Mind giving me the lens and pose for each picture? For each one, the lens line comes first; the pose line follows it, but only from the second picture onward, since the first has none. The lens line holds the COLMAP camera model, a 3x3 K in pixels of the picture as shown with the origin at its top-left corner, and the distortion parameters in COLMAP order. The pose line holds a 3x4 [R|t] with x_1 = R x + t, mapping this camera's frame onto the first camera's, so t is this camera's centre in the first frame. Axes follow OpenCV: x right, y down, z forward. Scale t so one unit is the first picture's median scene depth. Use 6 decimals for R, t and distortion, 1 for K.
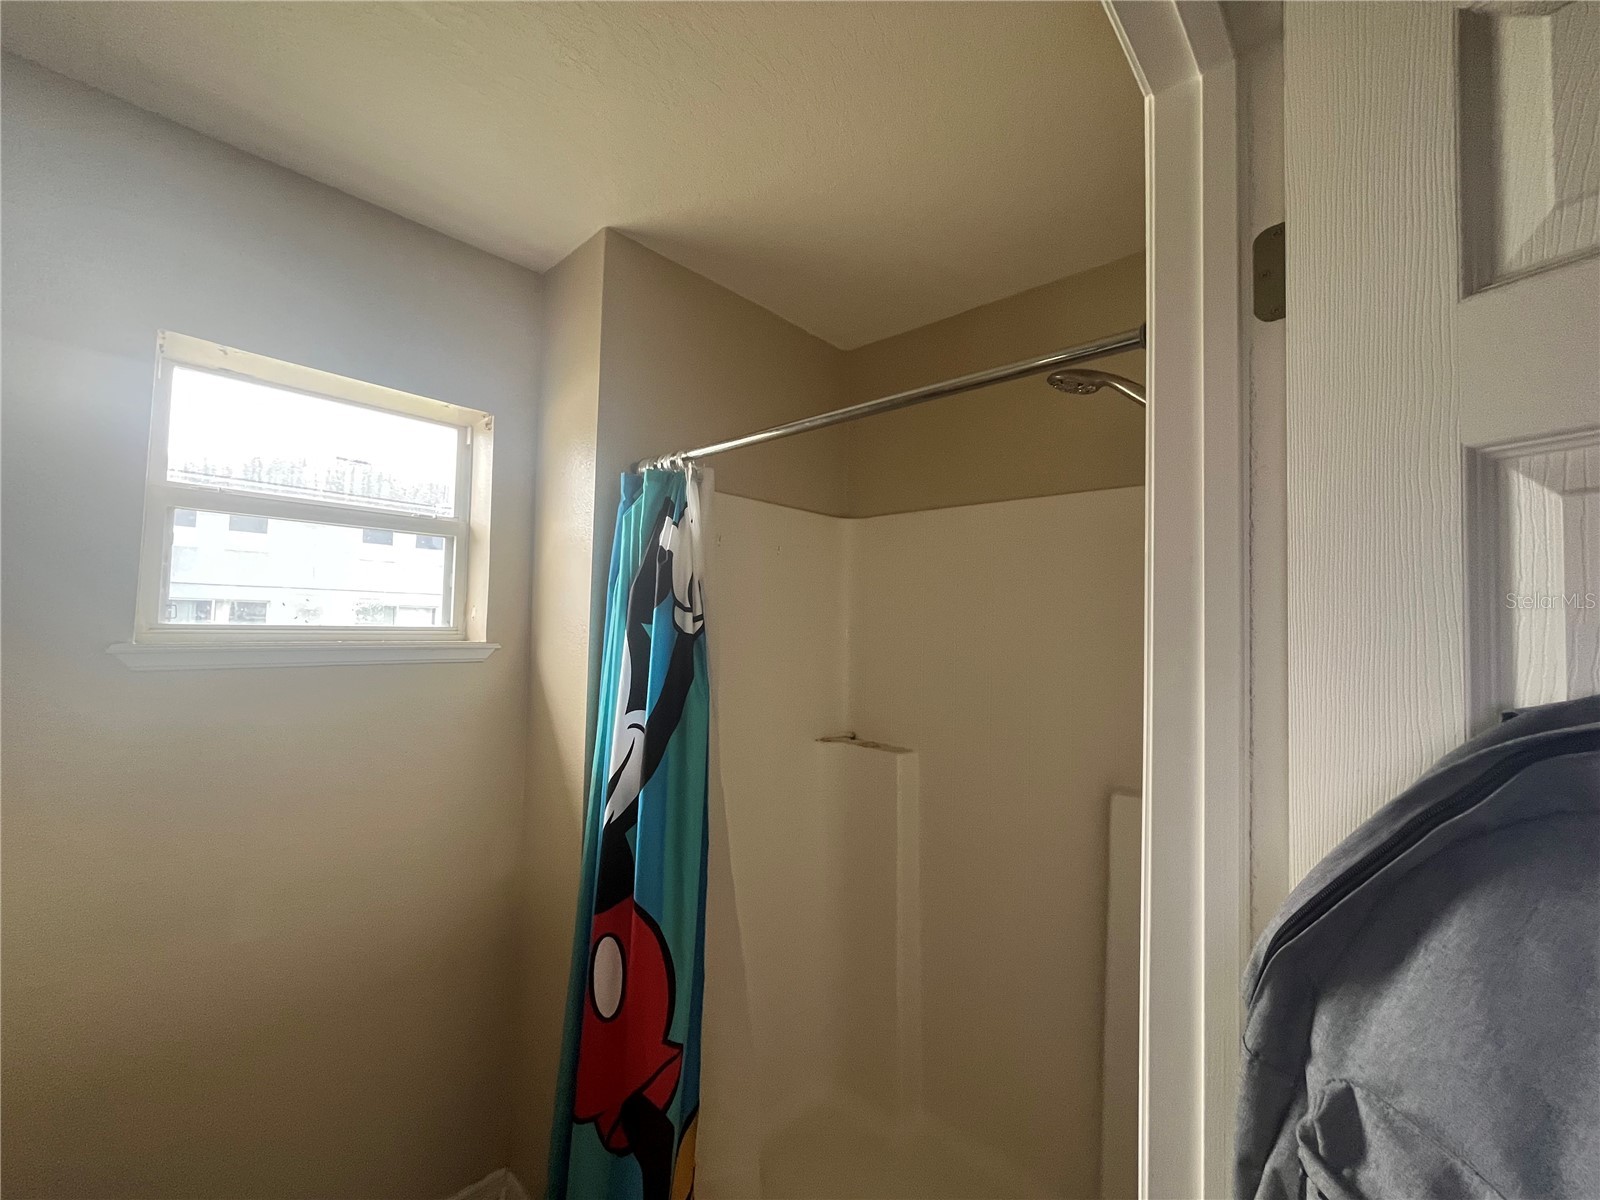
lens RADIAL K [[653.3, 0, 799.5], [0, 653.3, 590.0], [0, 0, 1]] dist [-0.006294, 0.001146]
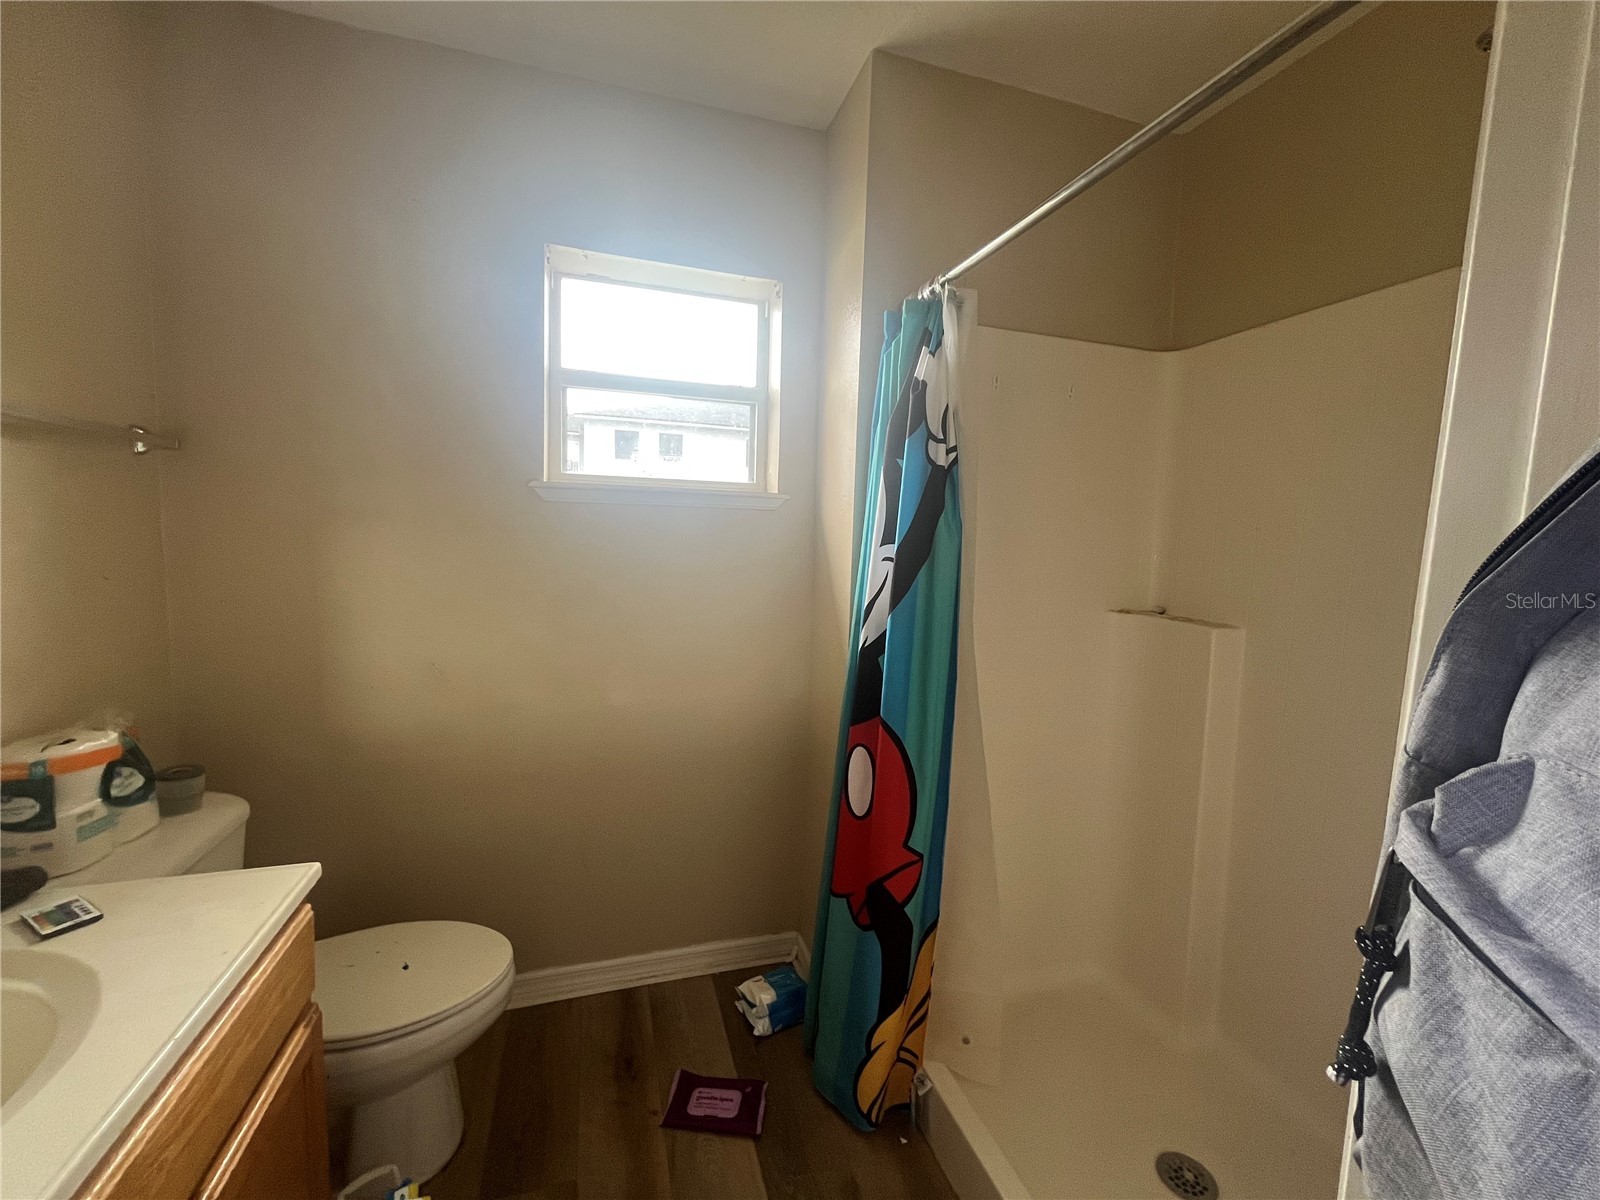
lens RADIAL K [[653.3, 0, 806.8], [0, 653.3, 600.8], [0, 0, 1]] dist [-0.006294, 0.001146]
pose [[0.866849, 0.050147, -0.496043, 0.150612], [0.012216, 0.992494, 0.121683, 0.145761], [0.498421, -0.111540, 0.859729, 0.037450]]
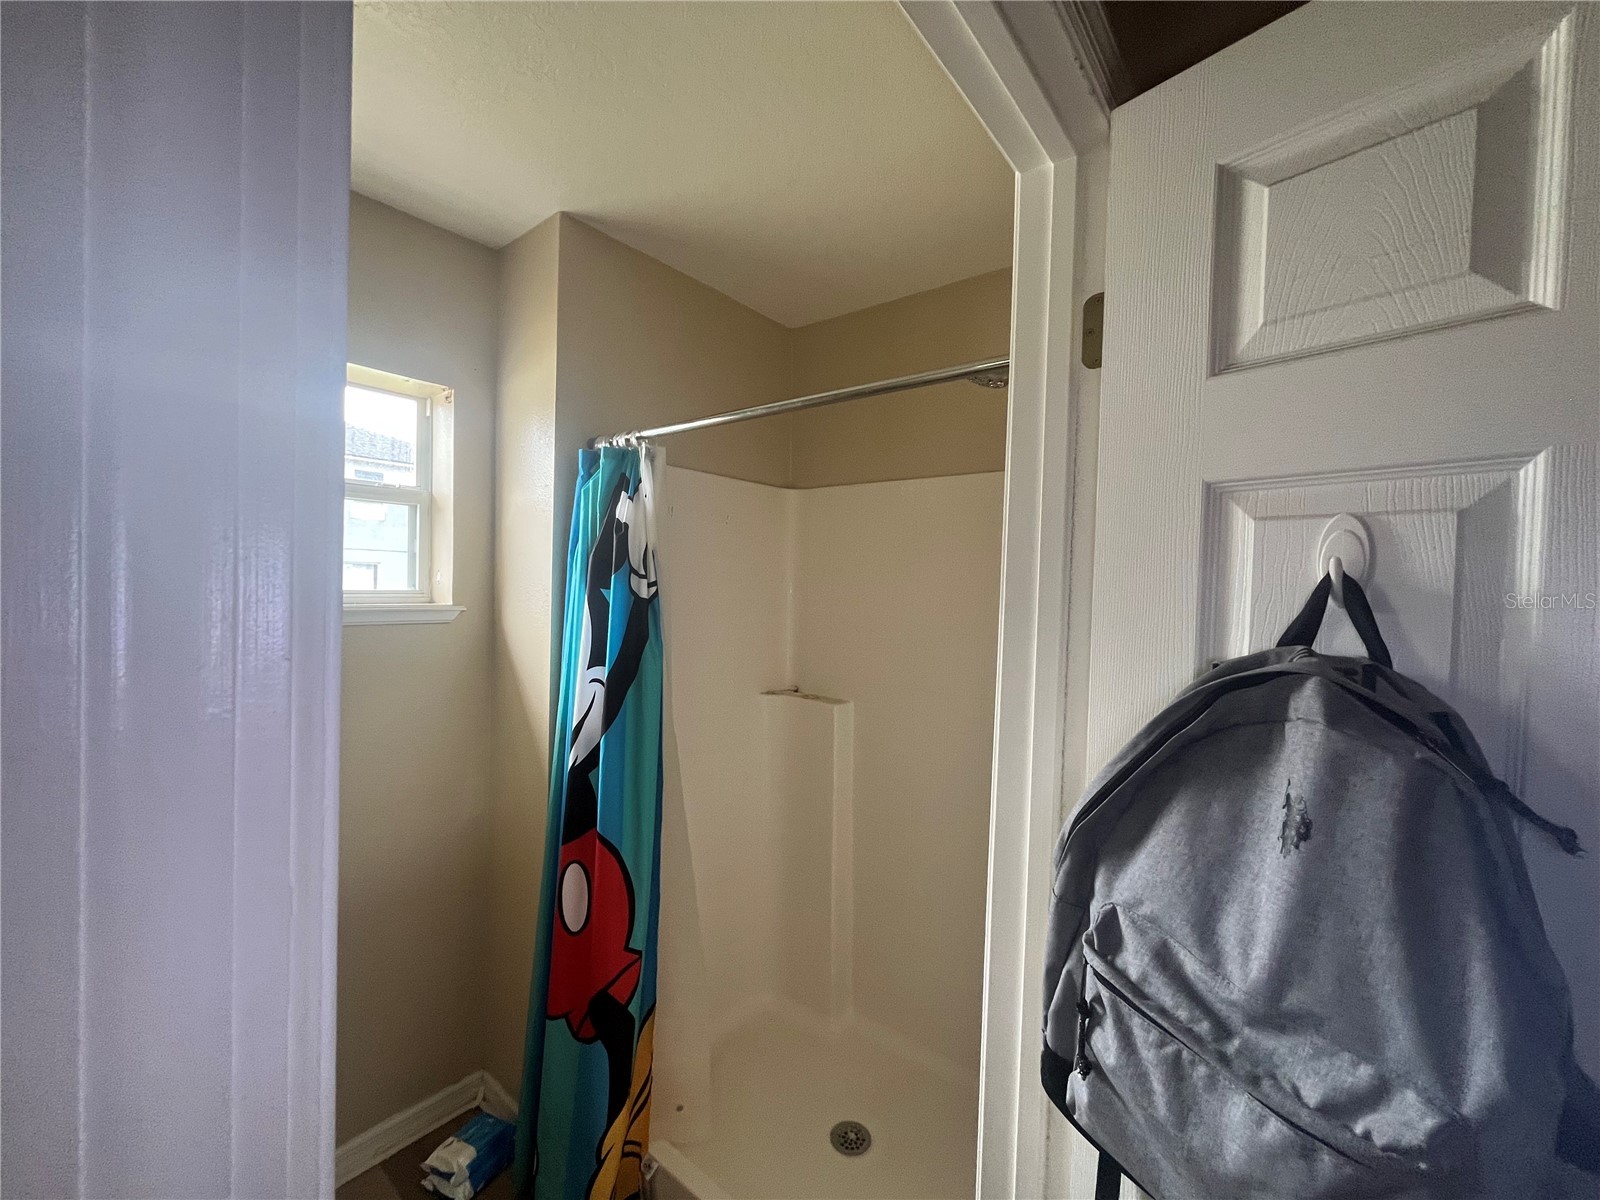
lens RADIAL K [[653.3, 0, 794.3], [0, 653.3, 587.7], [0, 0, 1]] dist [-0.006294, 0.001146]
pose [[0.996935, 0.003510, 0.078162, -0.001196], [-0.008414, 0.998009, 0.062505, -0.022106], [-0.077787, -0.062972, 0.994979, -0.126453]]
